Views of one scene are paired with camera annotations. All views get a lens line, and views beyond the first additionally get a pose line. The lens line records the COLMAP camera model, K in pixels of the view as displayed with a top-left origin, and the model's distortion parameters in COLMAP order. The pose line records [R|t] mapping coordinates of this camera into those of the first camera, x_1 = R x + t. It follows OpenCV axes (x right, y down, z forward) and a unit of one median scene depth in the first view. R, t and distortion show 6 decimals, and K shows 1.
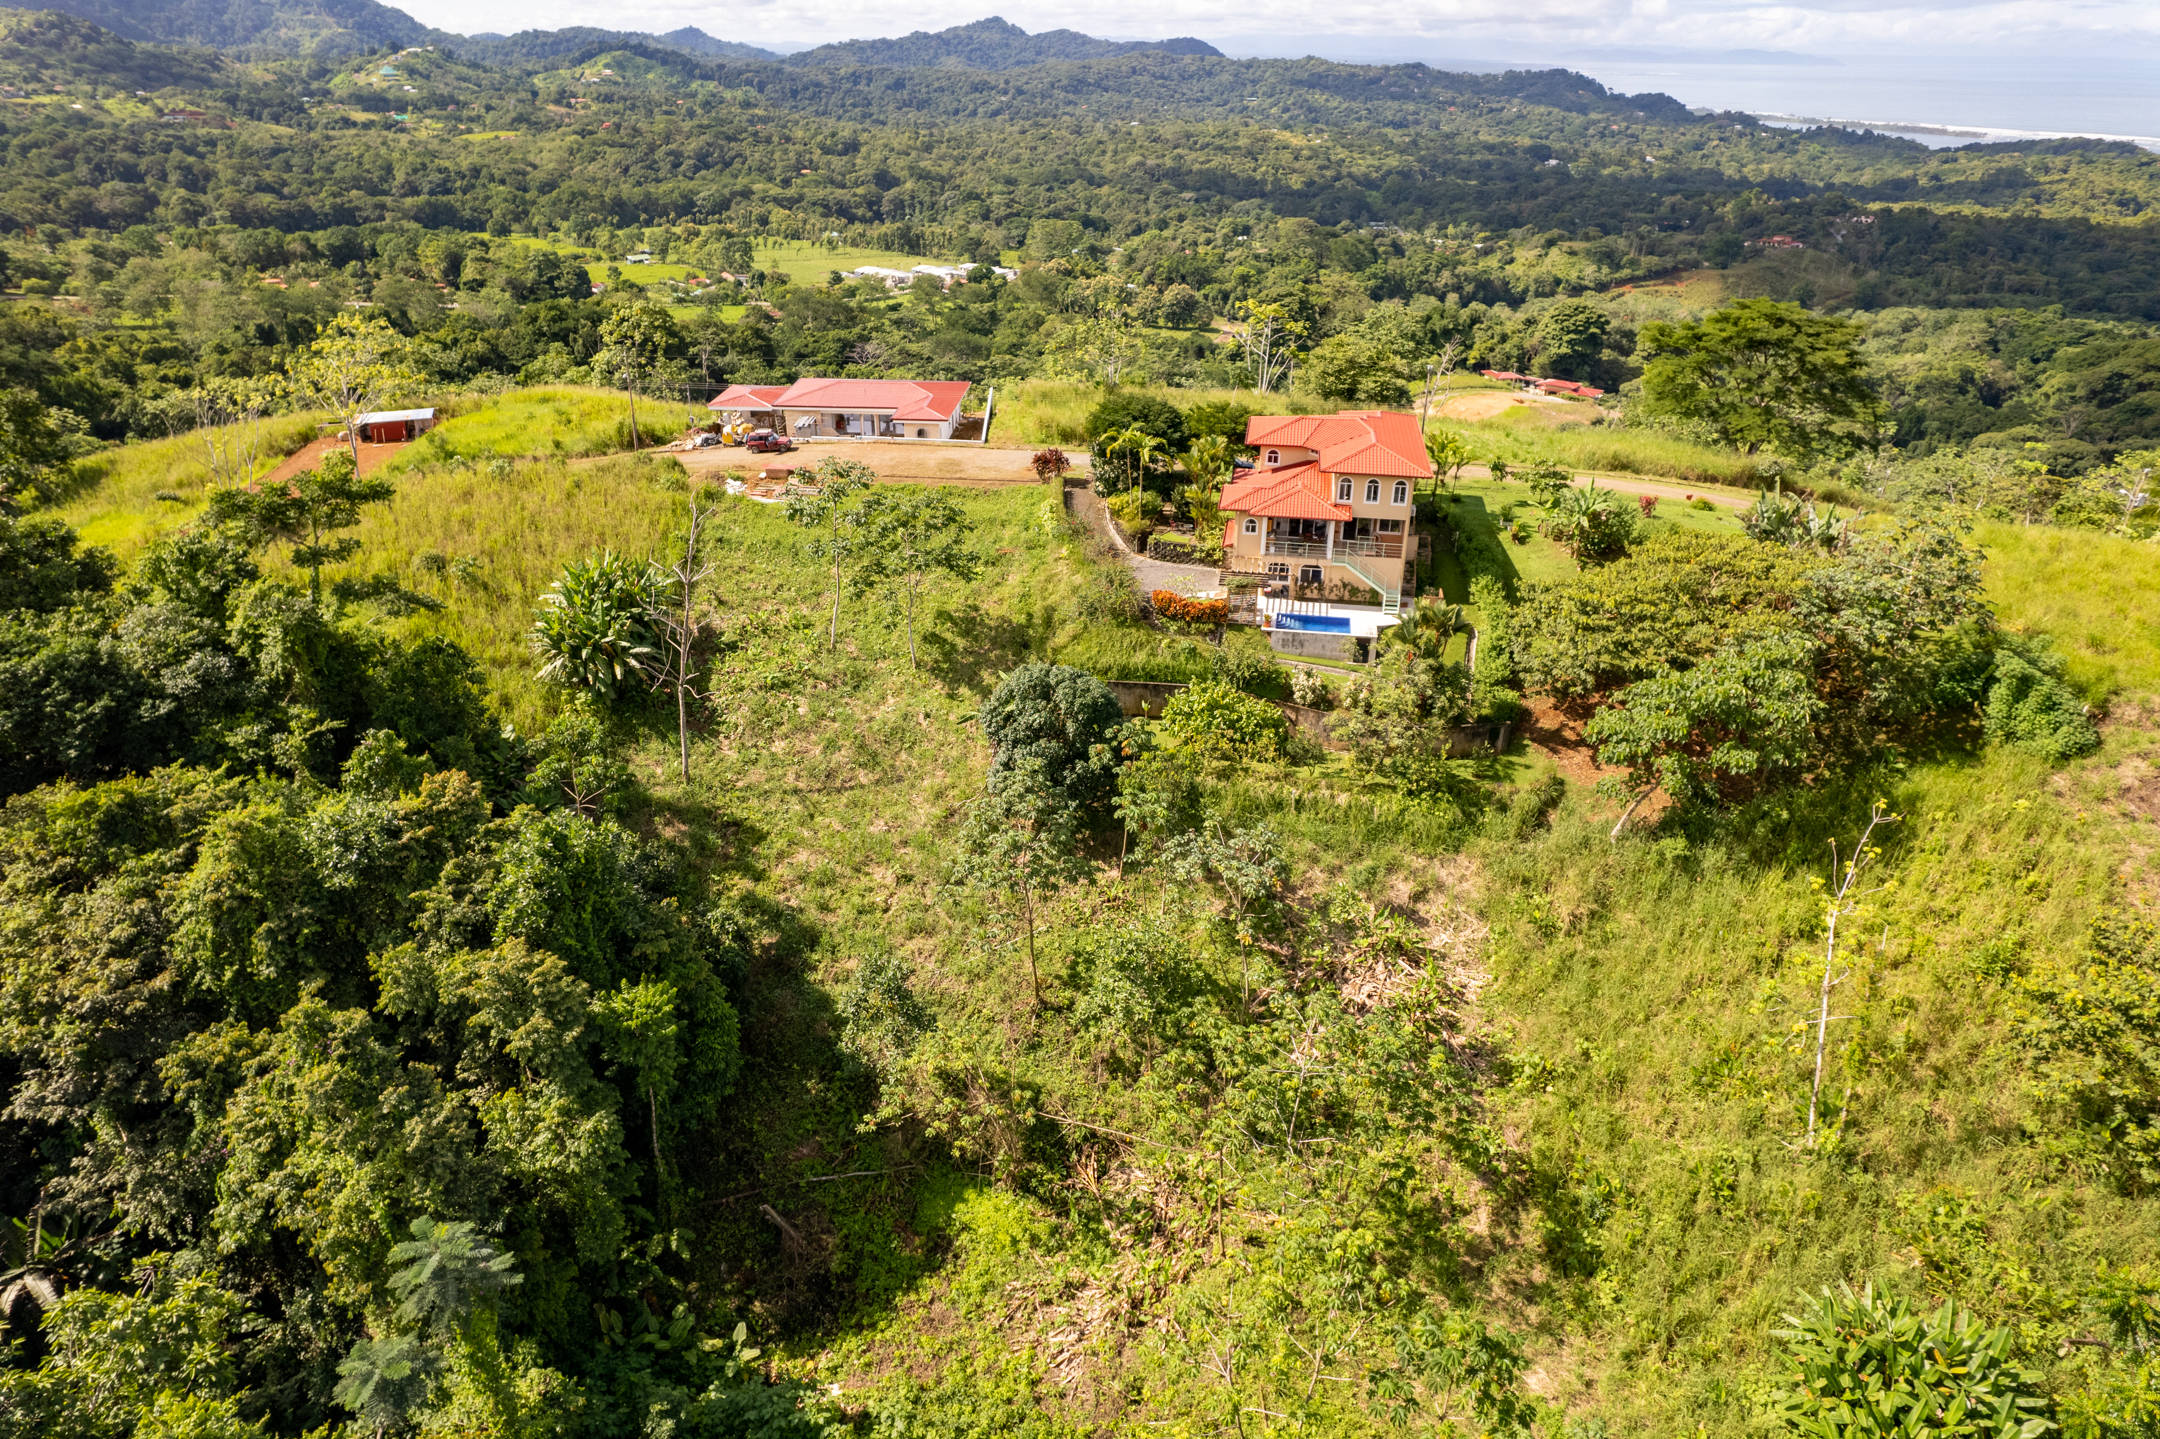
lens RADIAL K [[1373.8, 0, 1075.5], [0, 1373.8, 735.4], [0, 0, 1]] dist [-0.076340, 0.067784]
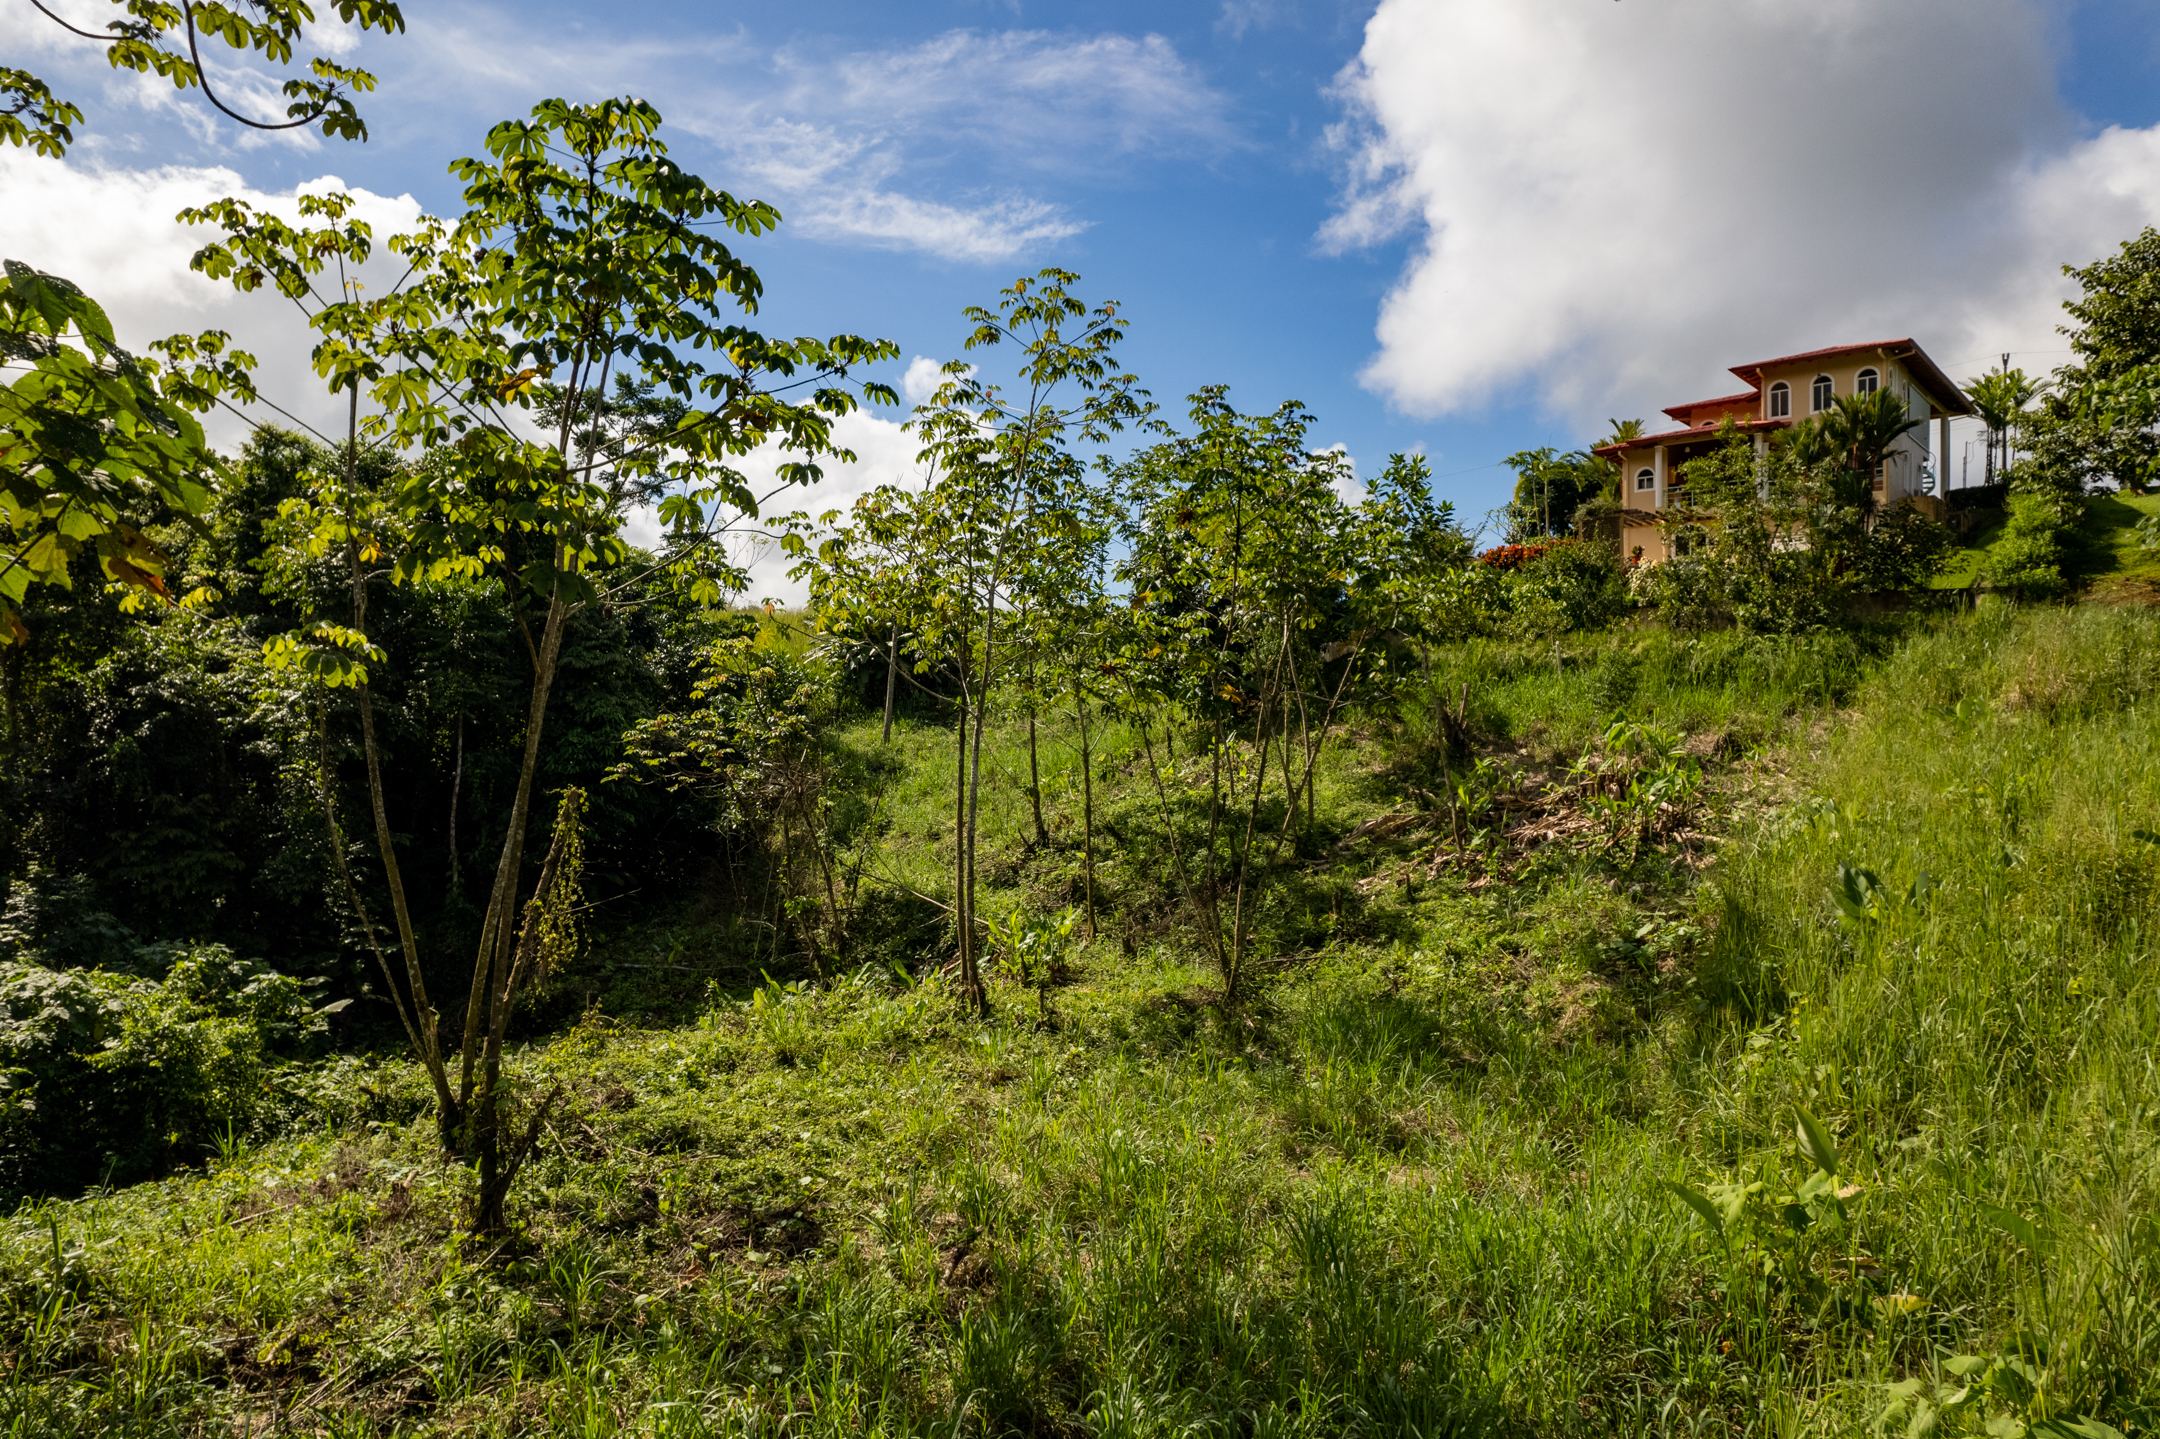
lens RADIAL K [[1377.3, 0, 1077.3], [0, 1377.3, 730.5], [0, 0, 1]] dist [-0.075214, 0.067222]
pose [[0.836778, -0.008626, -0.547474, 0.353463], [-0.249833, 0.883711, -0.395776, 0.416630], [0.487222, 0.467954, 0.737315, 0.529496]]
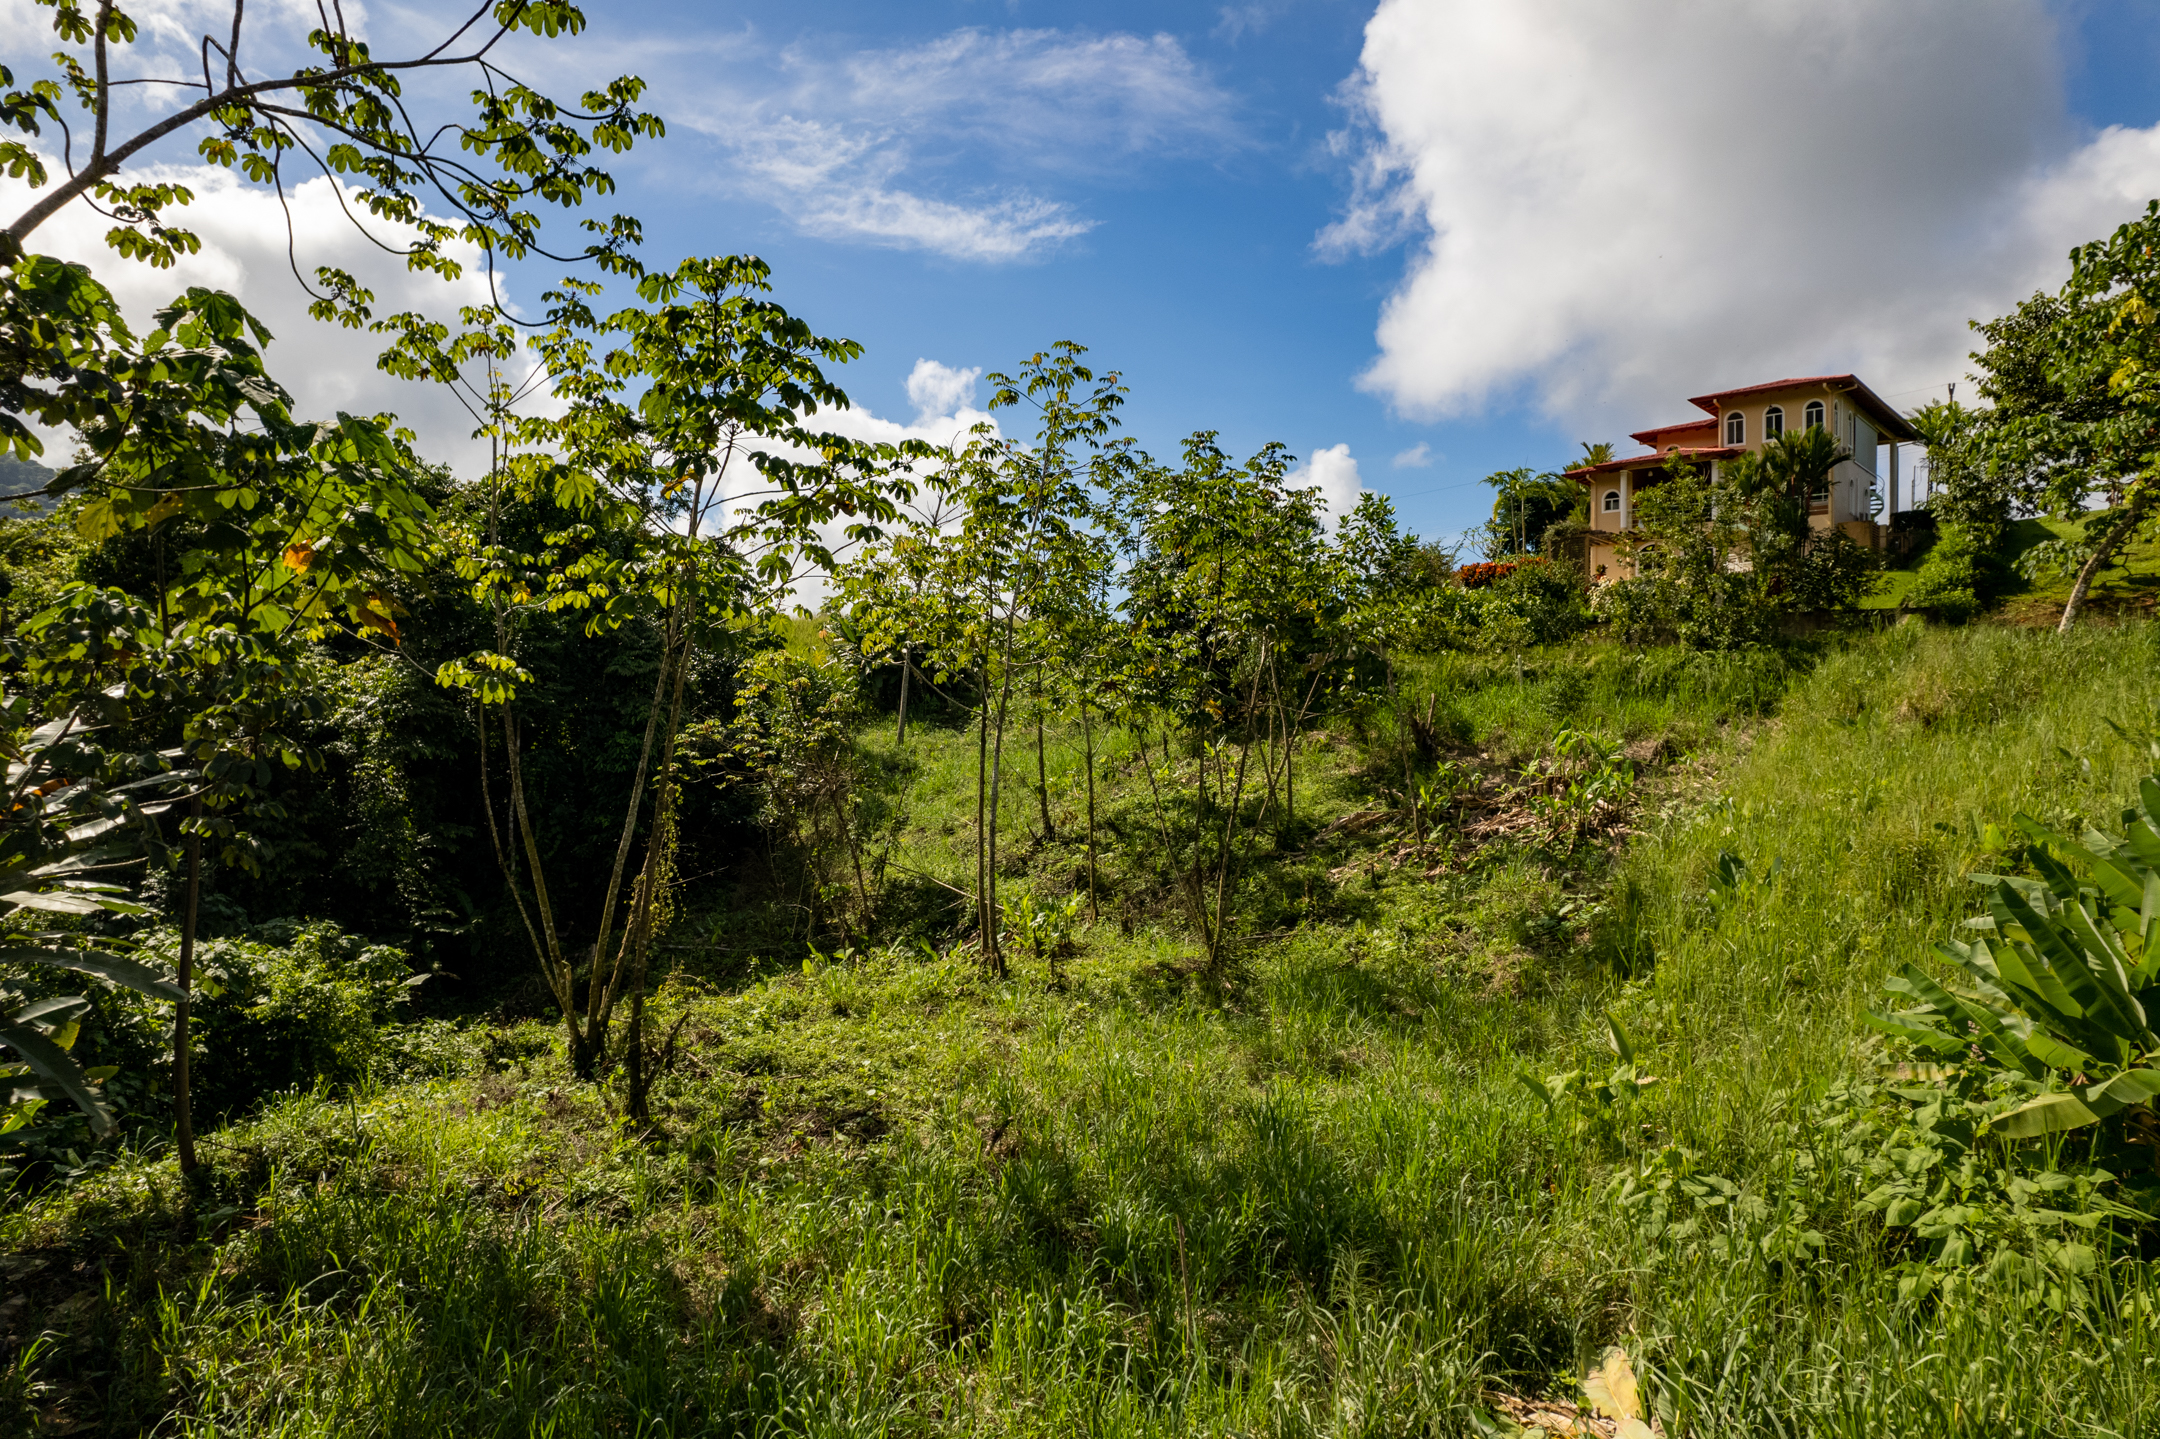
lens RADIAL K [[1377.3, 0, 1077.3], [0, 1377.3, 730.5], [0, 0, 1]] dist [-0.075214, 0.067222]
pose [[0.836607, -0.005566, -0.547776, 0.388555], [-0.253323, 0.882677, -0.395864, 0.441607], [0.485712, 0.469947, 0.737044, 0.478400]]
